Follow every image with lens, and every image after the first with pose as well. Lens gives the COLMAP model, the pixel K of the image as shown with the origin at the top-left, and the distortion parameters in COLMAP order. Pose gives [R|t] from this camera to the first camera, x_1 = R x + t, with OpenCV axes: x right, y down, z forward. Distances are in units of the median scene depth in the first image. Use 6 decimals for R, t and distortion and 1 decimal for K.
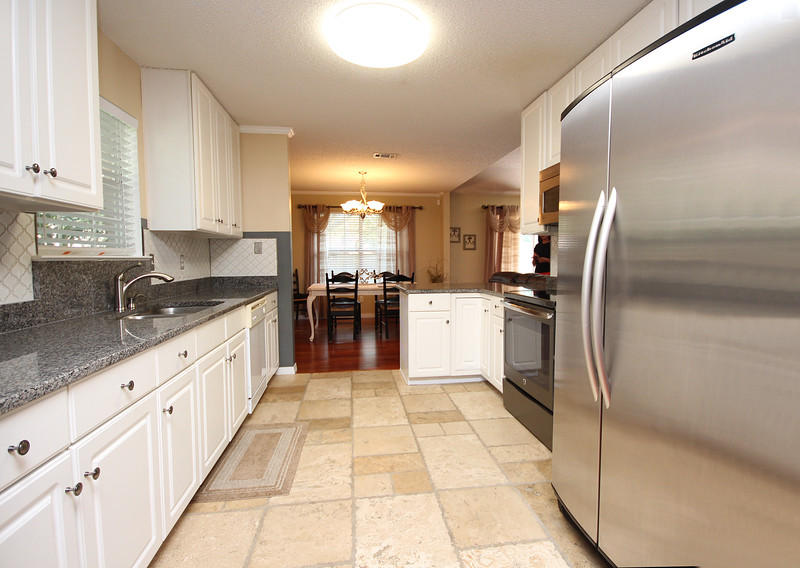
lens RADIAL K [[375.1, 0, 400.0], [0, 375.1, 284.0], [0, 0, 1]] dist [-0.001597, -0.000063]
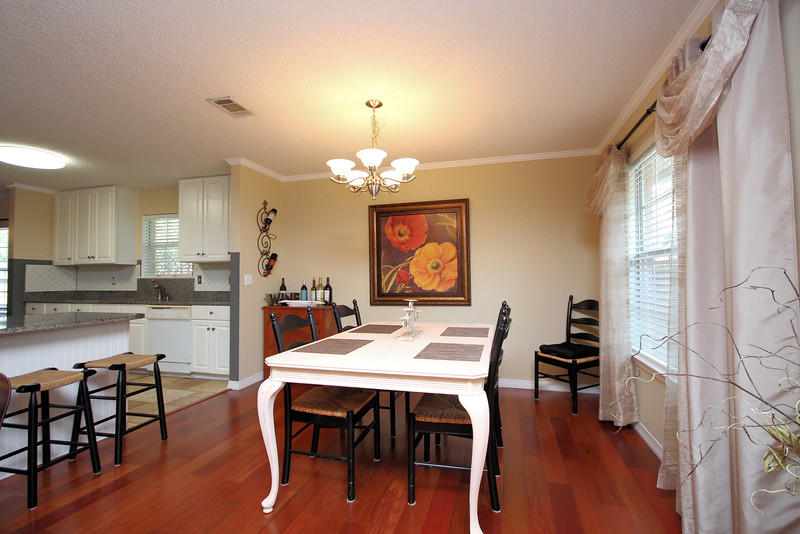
lens RADIAL K [[369.4, 0, 404.1], [0, 369.4, 267.9], [0, 0, 1]] dist [-0.002239, -0.001189]
pose [[-0.378055, -0.016651, -0.925633, 0.497984], [-0.055157, 0.998467, 0.004567, -0.129340], [0.924138, 0.052781, -0.378394, 1.865847]]
